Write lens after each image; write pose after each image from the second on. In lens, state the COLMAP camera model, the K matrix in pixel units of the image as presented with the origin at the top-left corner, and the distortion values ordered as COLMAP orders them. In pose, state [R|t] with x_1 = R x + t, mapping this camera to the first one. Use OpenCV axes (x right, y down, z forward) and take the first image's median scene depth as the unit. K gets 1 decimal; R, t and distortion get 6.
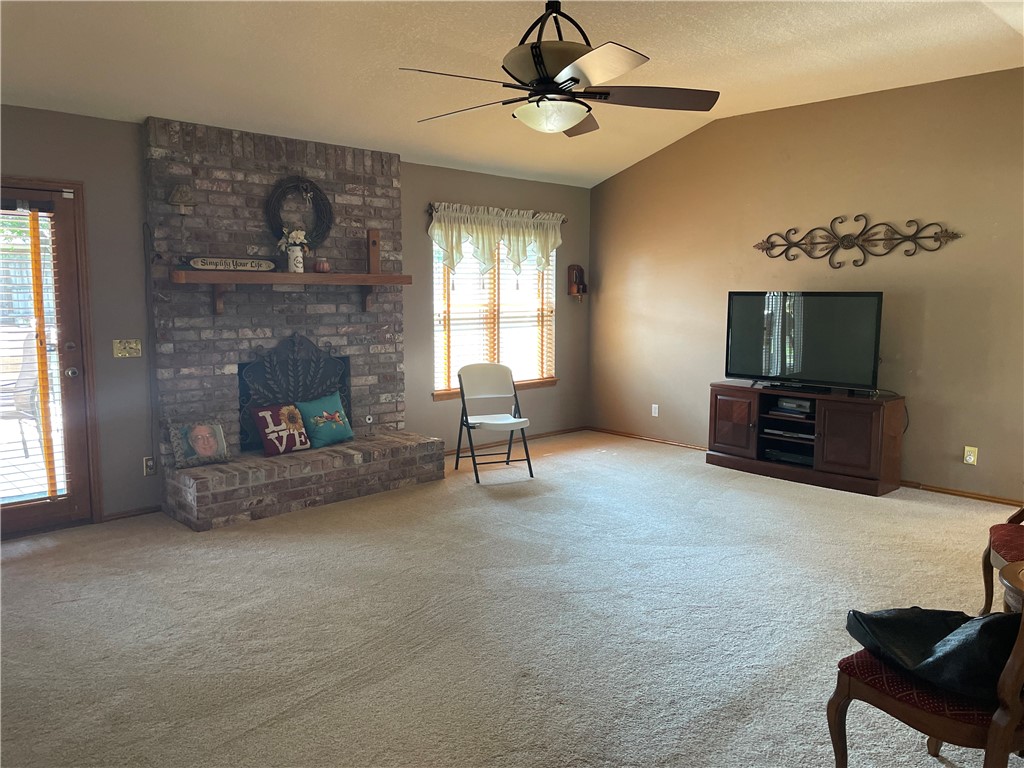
lens RADIAL K [[776.8, 0, 512.2], [0, 776.8, 377.2], [0, 0, 1]] dist [0.108004, -0.138384]
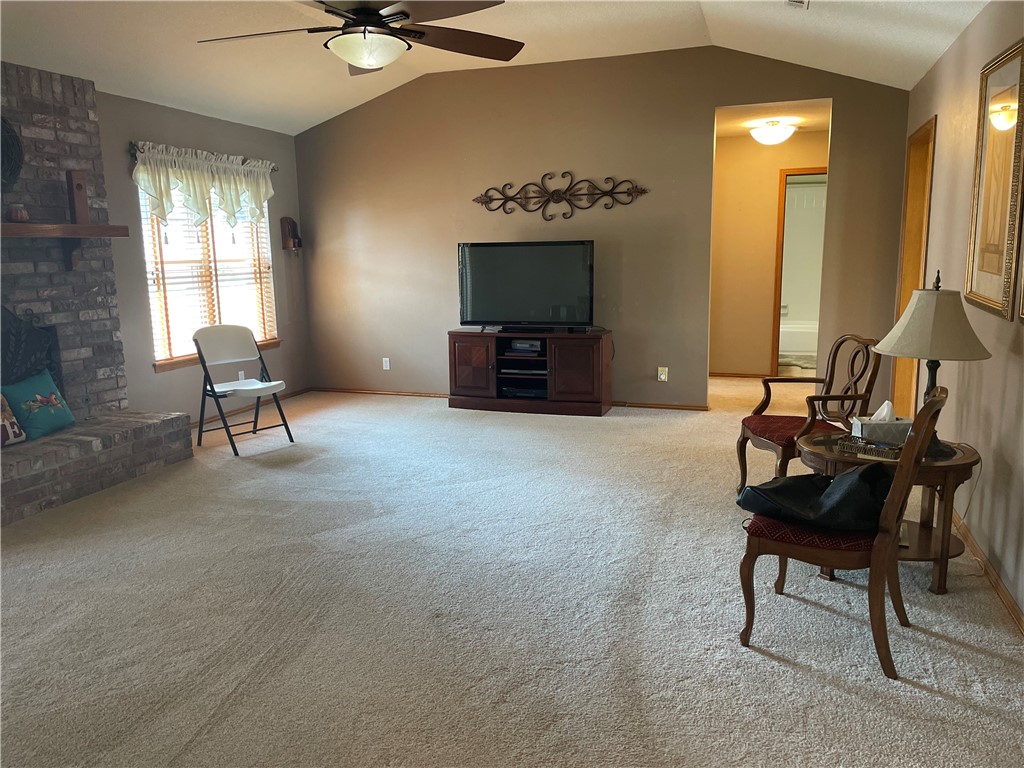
lens RADIAL K [[776.8, 0, 512.2], [0, 776.8, 377.2], [0, 0, 1]] dist [0.108004, -0.138384]
pose [[0.886156, -0.094561, 0.453636, -0.170149], [0.073151, 0.995229, 0.064560, 0.008800], [-0.457576, -0.024026, 0.888846, 0.036695]]
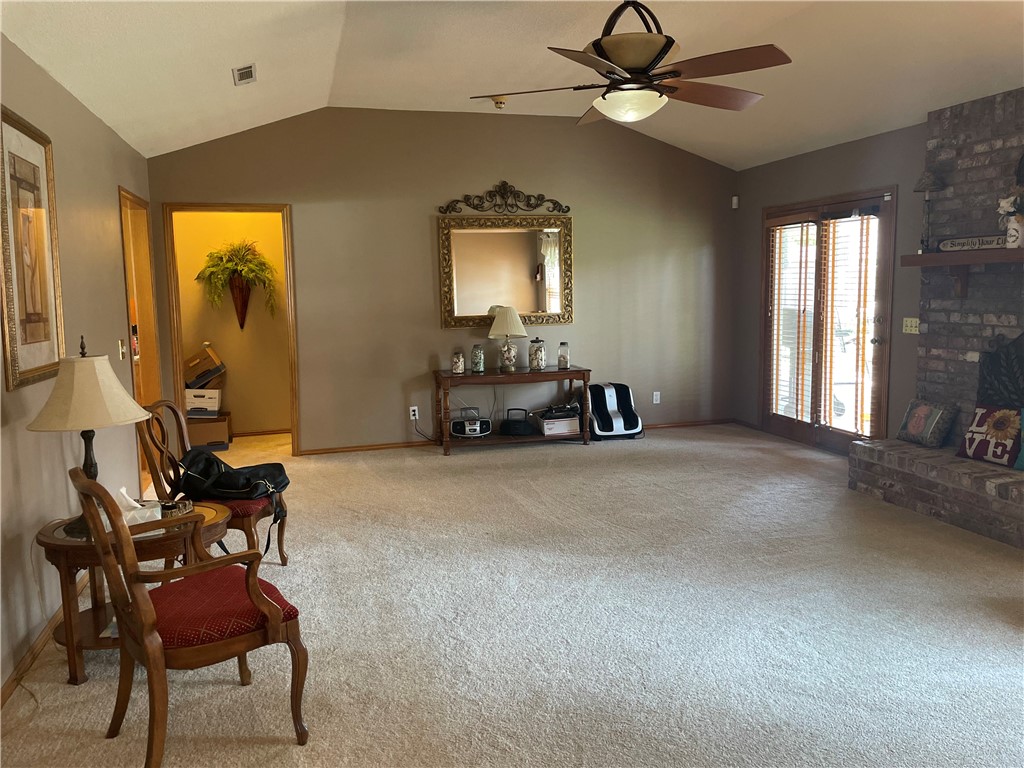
lens RADIAL K [[781.1, 0, 509.0], [0, 781.1, 367.8], [0, 0, 1]] dist [0.118549, -0.150648]
pose [[-0.481920, 0.095599, -0.870985, 0.663756], [-0.081401, 0.984847, 0.153136, -0.088507], [0.872426, 0.144699, -0.466835, 0.879604]]
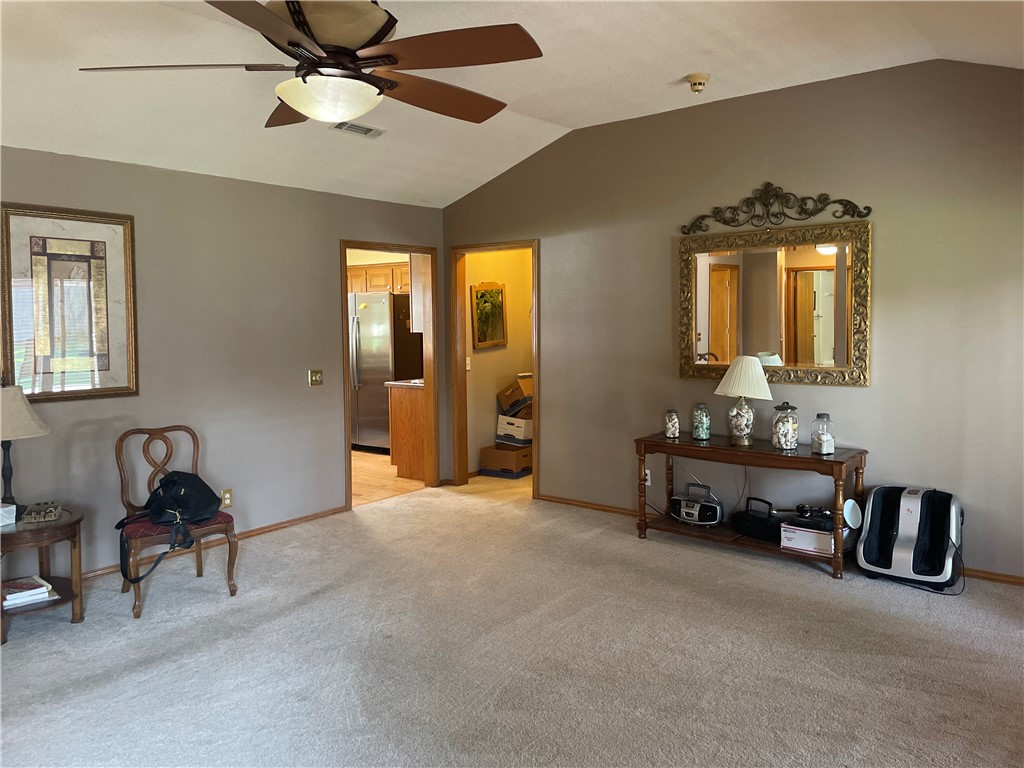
lens RADIAL K [[769.3, 0, 510.8], [0, 769.3, 364.2], [0, 0, 1]] dist [0.081764, -0.142195]
pose [[-0.993237, 0.012914, -0.115386, -0.020788], [-0.007479, 0.984615, 0.174580, -0.134659], [0.115865, 0.174263, -0.977859, 1.111383]]
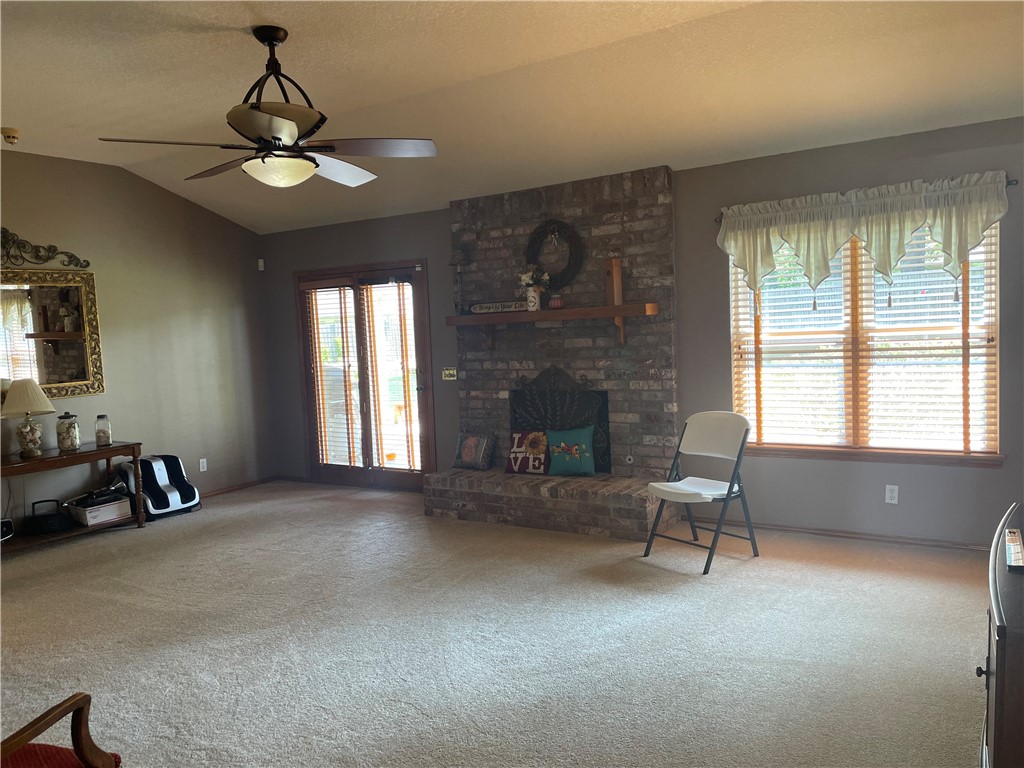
lens RADIAL K [[780.7, 0, 512.7], [0, 780.7, 388.6], [0, 0, 1]] dist [0.116421, -0.149304]
pose [[0.220332, 0.064148, -0.973313, 0.727787], [-0.061677, 0.996755, 0.051731, -0.074360], [0.973473, 0.048633, 0.223573, 0.681821]]
